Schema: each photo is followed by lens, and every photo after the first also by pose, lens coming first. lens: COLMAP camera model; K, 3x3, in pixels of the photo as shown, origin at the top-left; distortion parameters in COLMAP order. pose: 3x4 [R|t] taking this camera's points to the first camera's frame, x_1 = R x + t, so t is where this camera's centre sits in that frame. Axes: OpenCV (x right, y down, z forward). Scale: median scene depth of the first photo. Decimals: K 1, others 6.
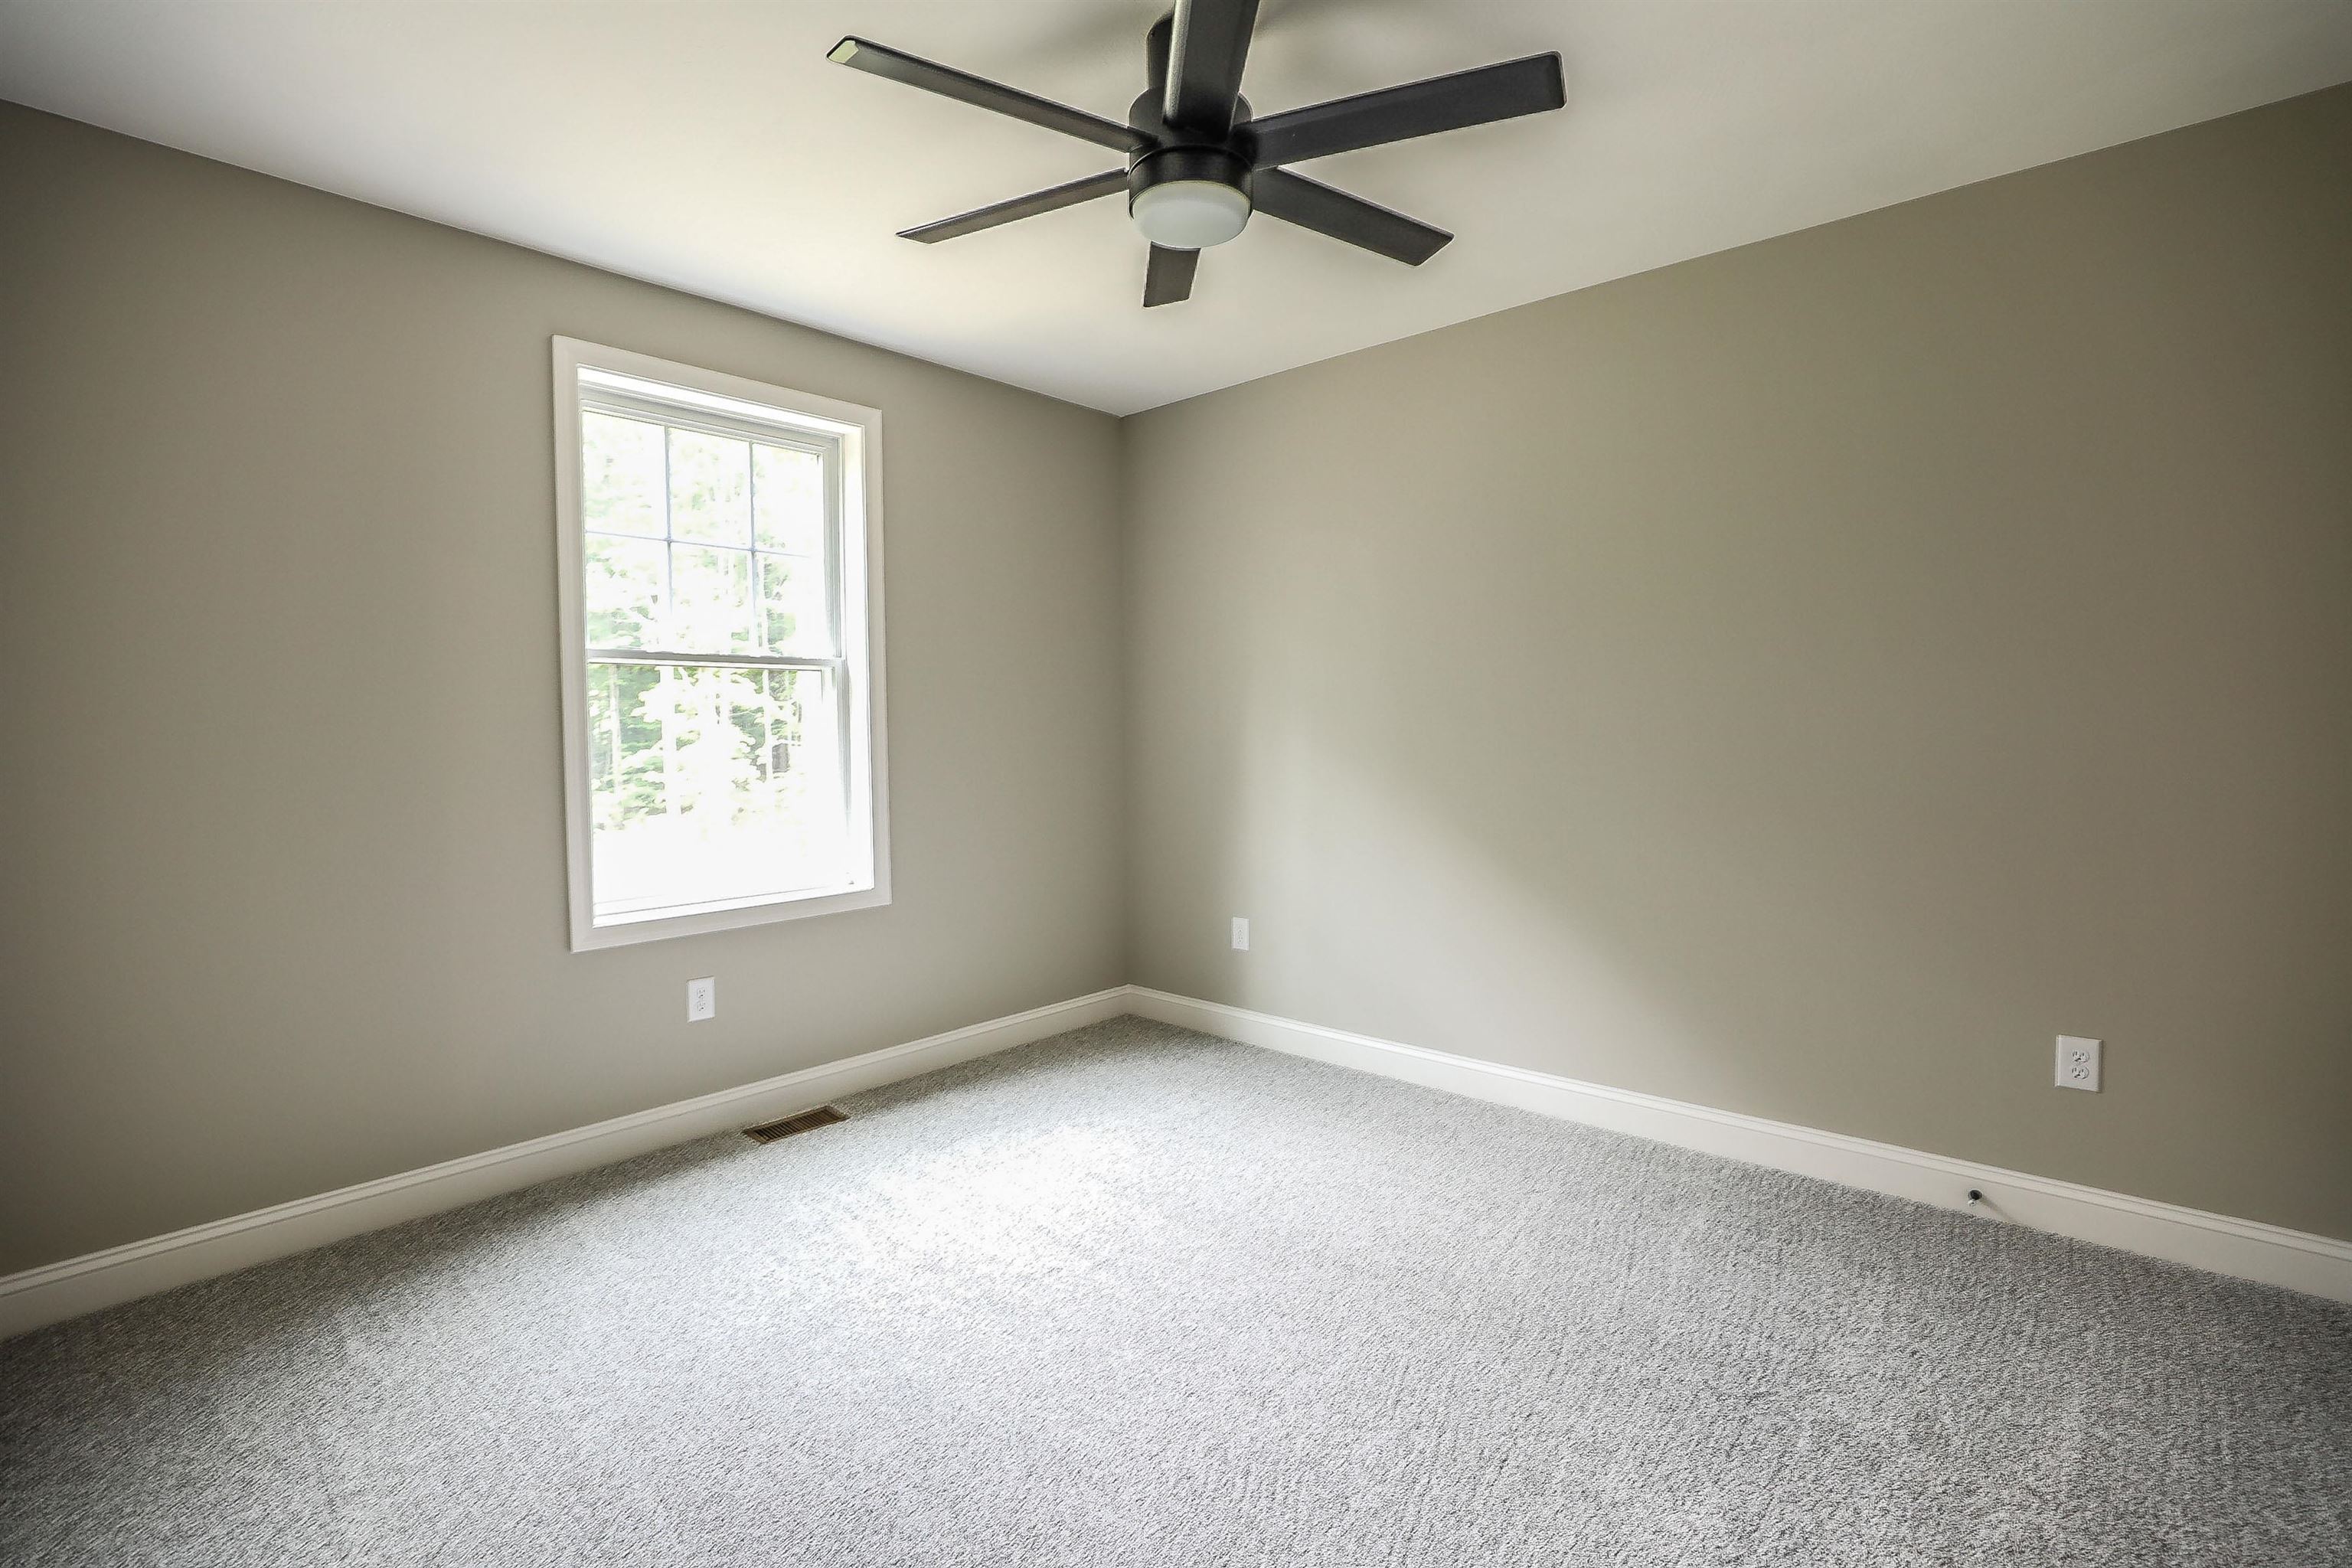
lens RADIAL K [[1073.0, 0, 1180.3], [0, 1073.0, 773.8], [0, 0, 1]] dist [-0.047248, 0.012751]
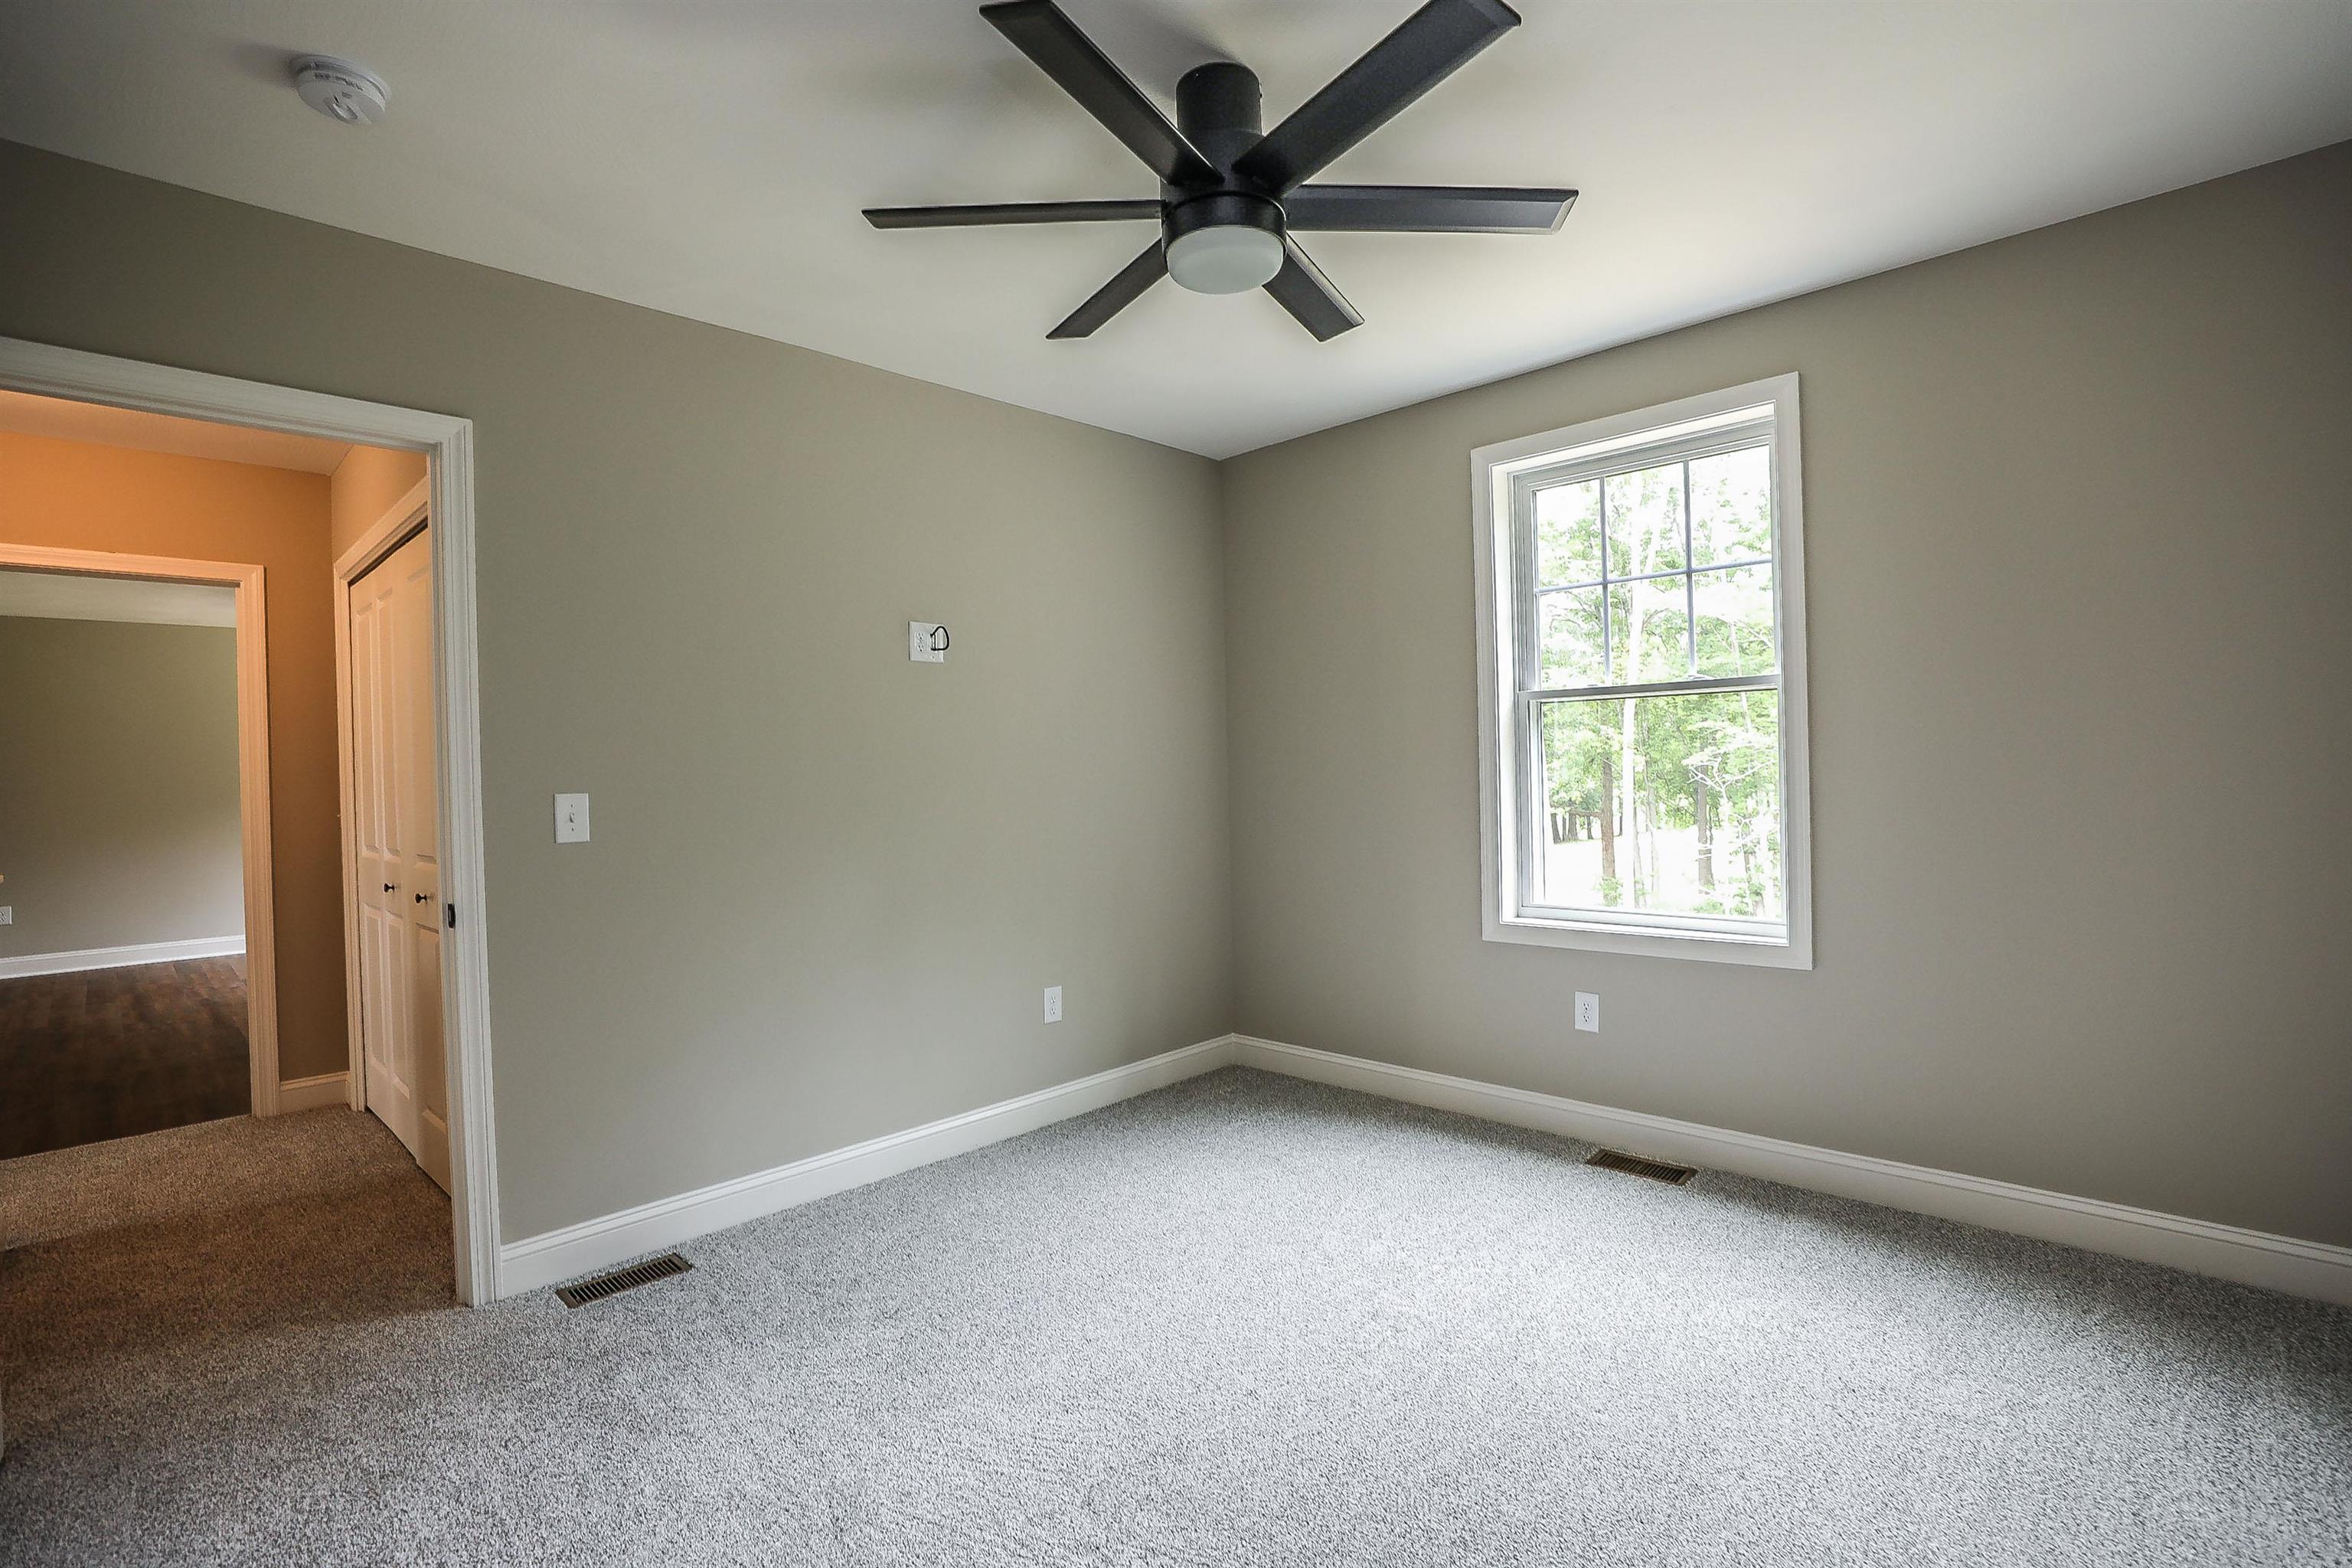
lens RADIAL K [[1073.0, 0, 1180.3], [0, 1073.0, 773.8], [0, 0, 1]] dist [-0.047248, 0.012751]
pose [[-0.035687, 0.011174, -0.999301, 0.625322], [-0.024313, 0.999632, 0.012046, -0.029442], [0.999067, 0.024726, -0.035402, 0.619373]]
